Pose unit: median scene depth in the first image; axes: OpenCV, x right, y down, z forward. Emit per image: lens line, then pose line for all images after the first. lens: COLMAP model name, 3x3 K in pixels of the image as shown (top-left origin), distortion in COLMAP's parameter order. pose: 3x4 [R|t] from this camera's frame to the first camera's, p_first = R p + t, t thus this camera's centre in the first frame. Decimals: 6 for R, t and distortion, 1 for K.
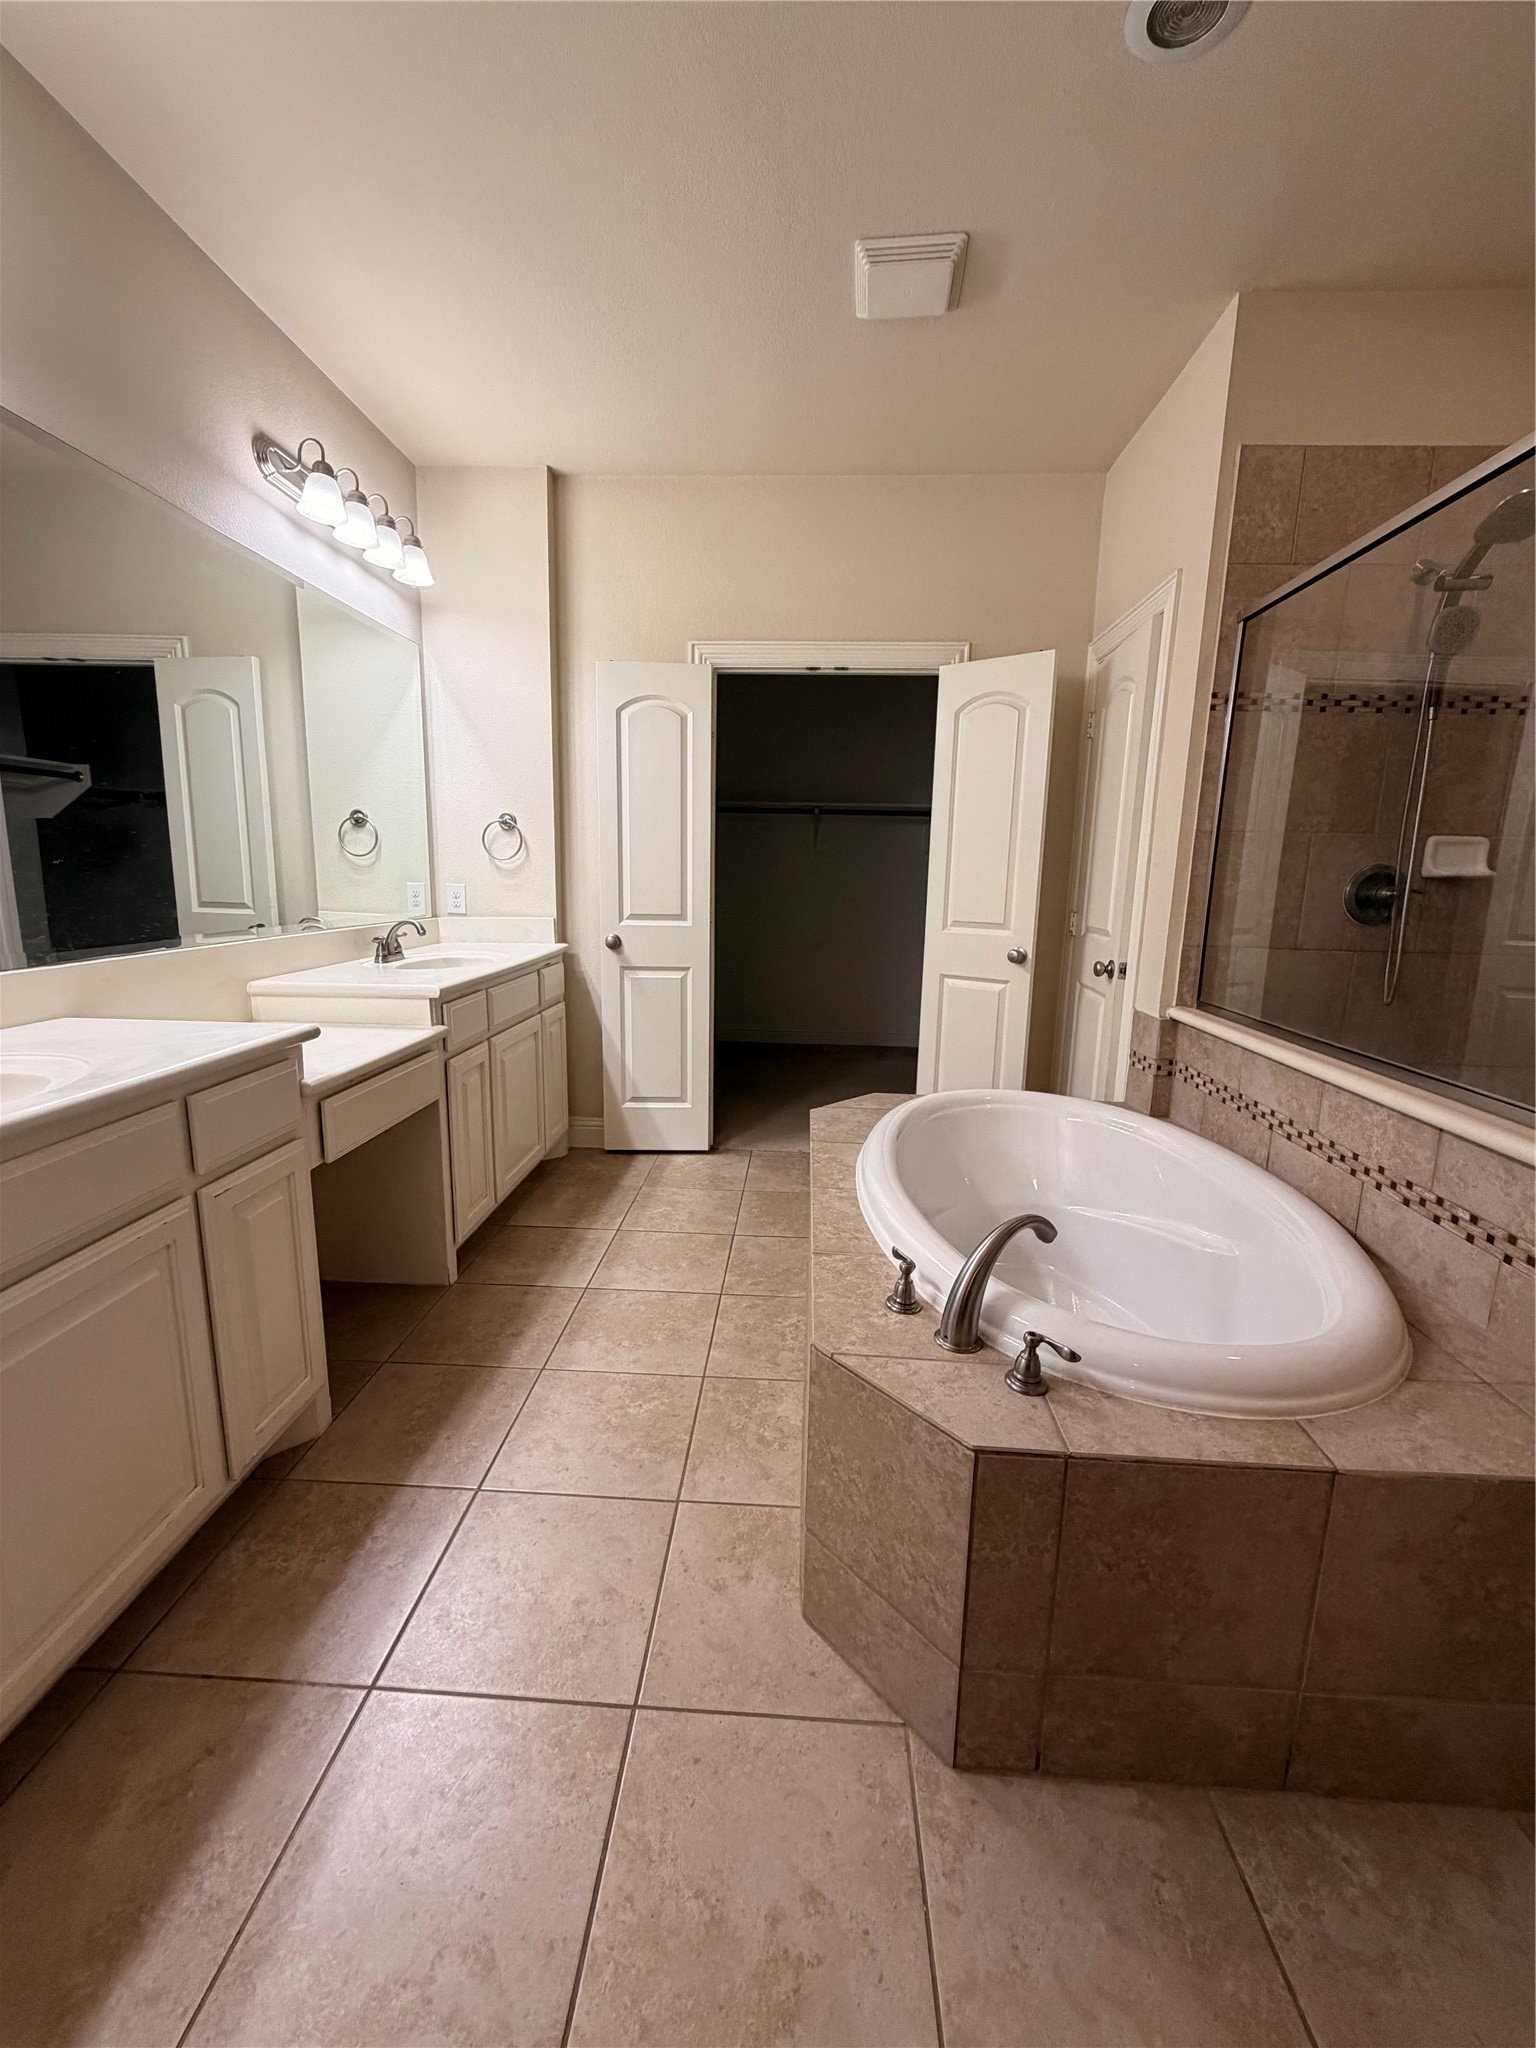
lens RADIAL K [[815.3, 0, 768.0], [0, 815.3, 1017.0], [0, 0, 1]] dist [-0.001437, 0.000417]
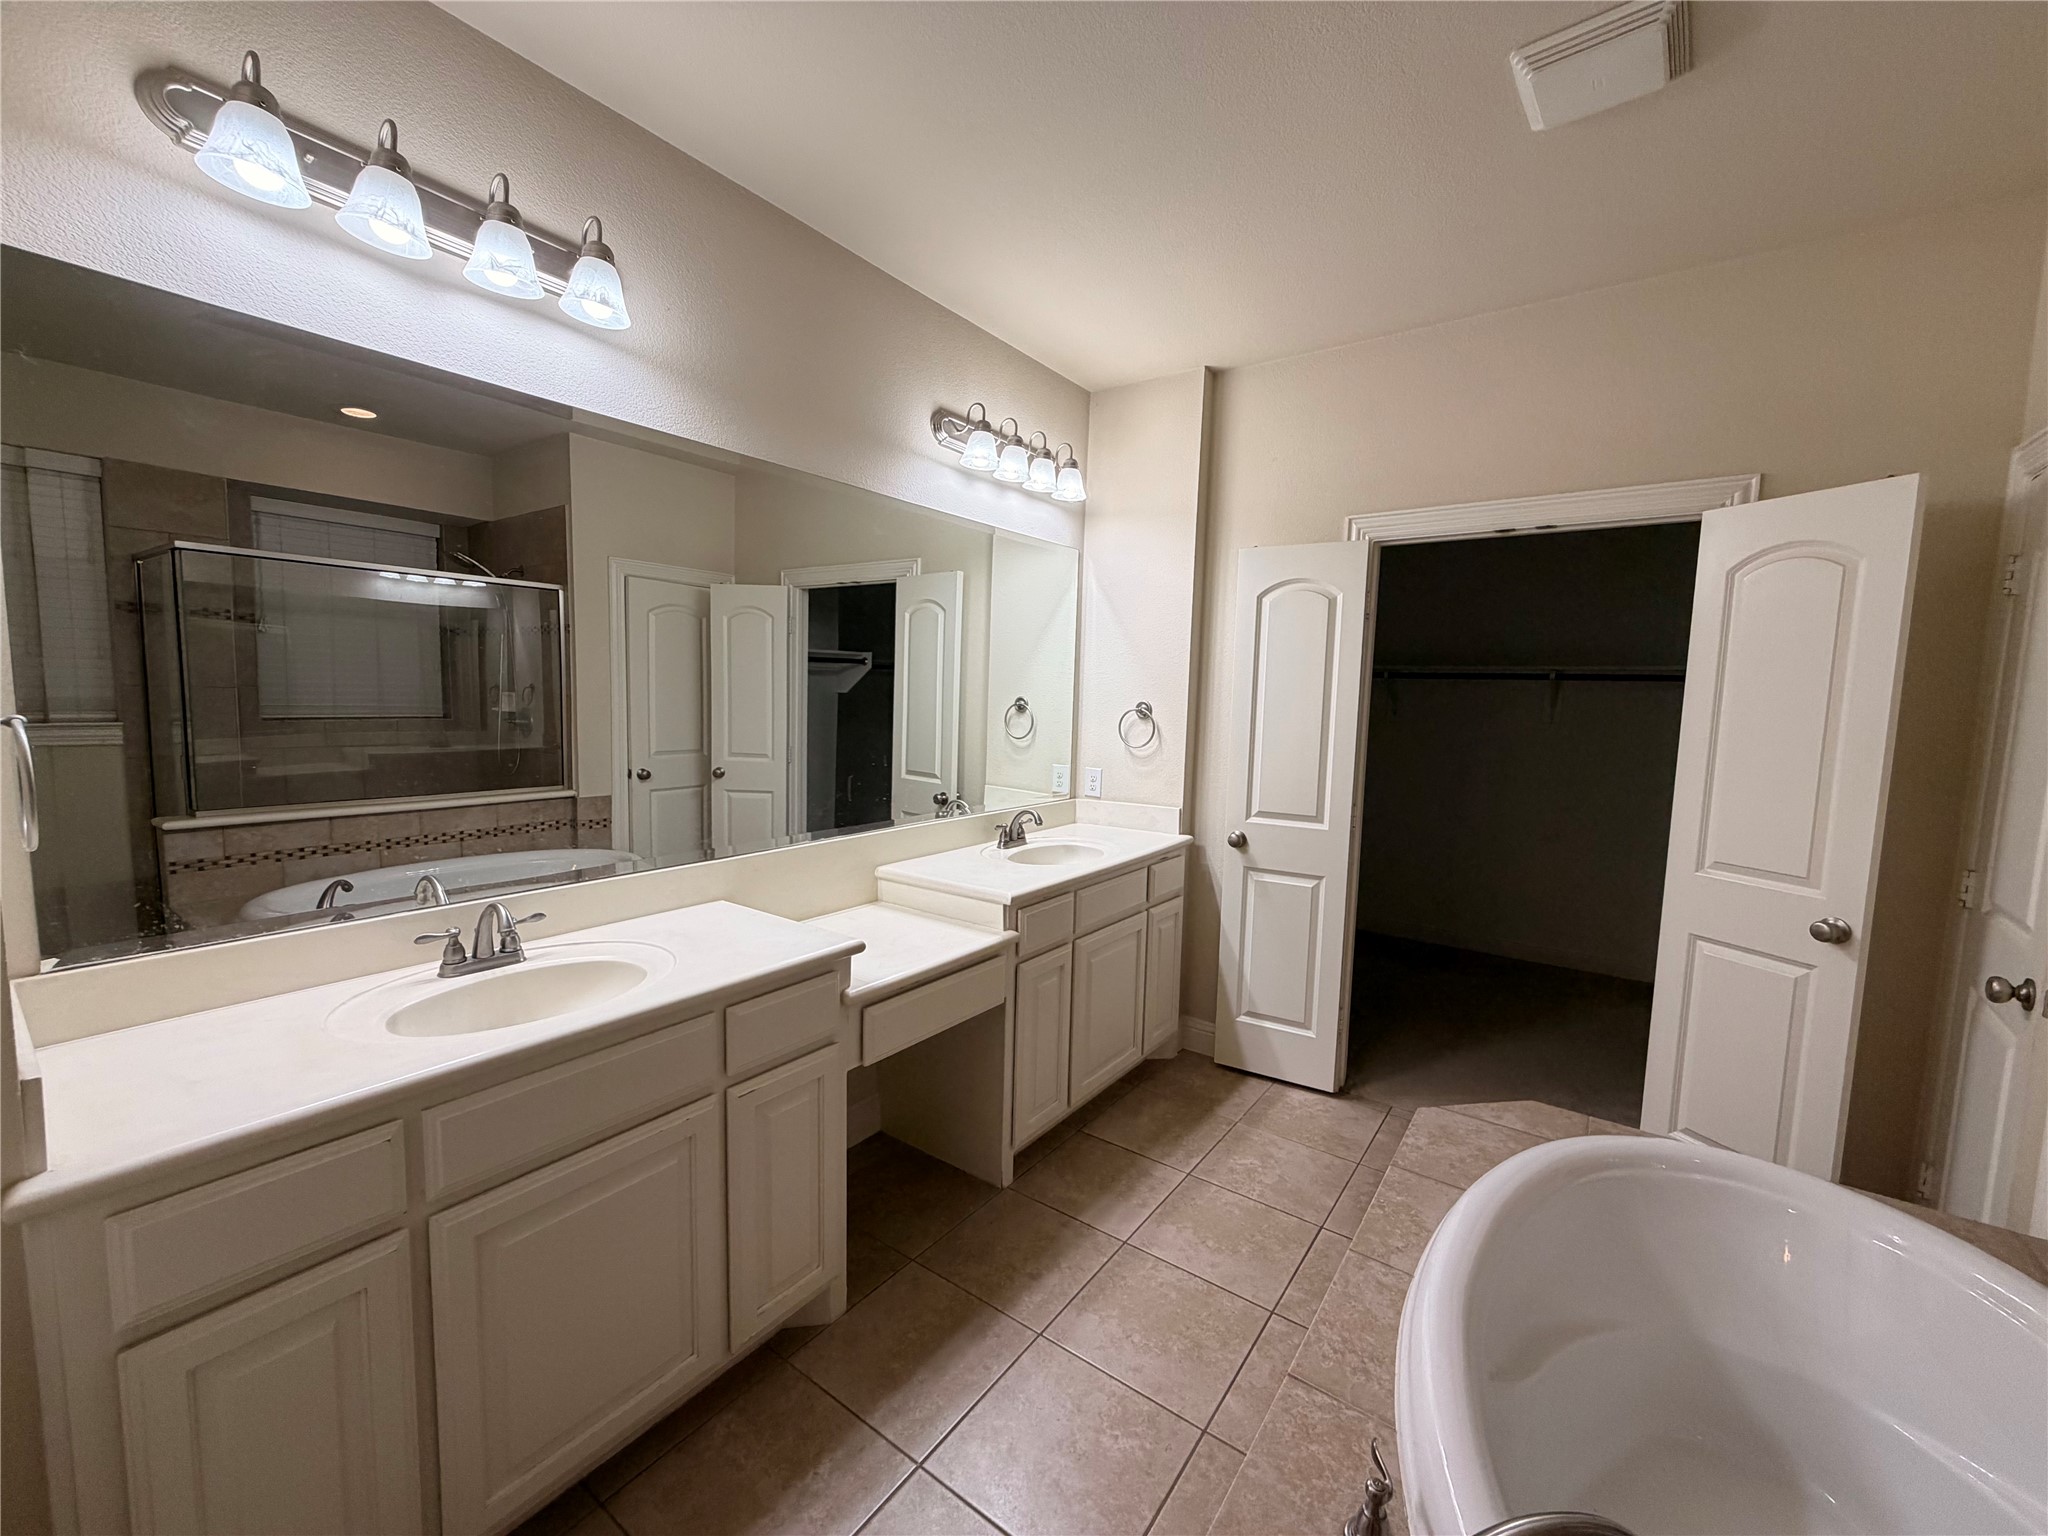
lens RADIAL K [[815.3, 0, 1017.6], [0, 815.3, 767.9], [0, 0, 1]] dist [-0.001437, 0.000417]
pose [[0.834613, 0.053045, -0.548277, 0.118178], [-0.106675, 0.992074, -0.066404, -0.096012], [0.540409, 0.113909, 0.833657, 0.095363]]
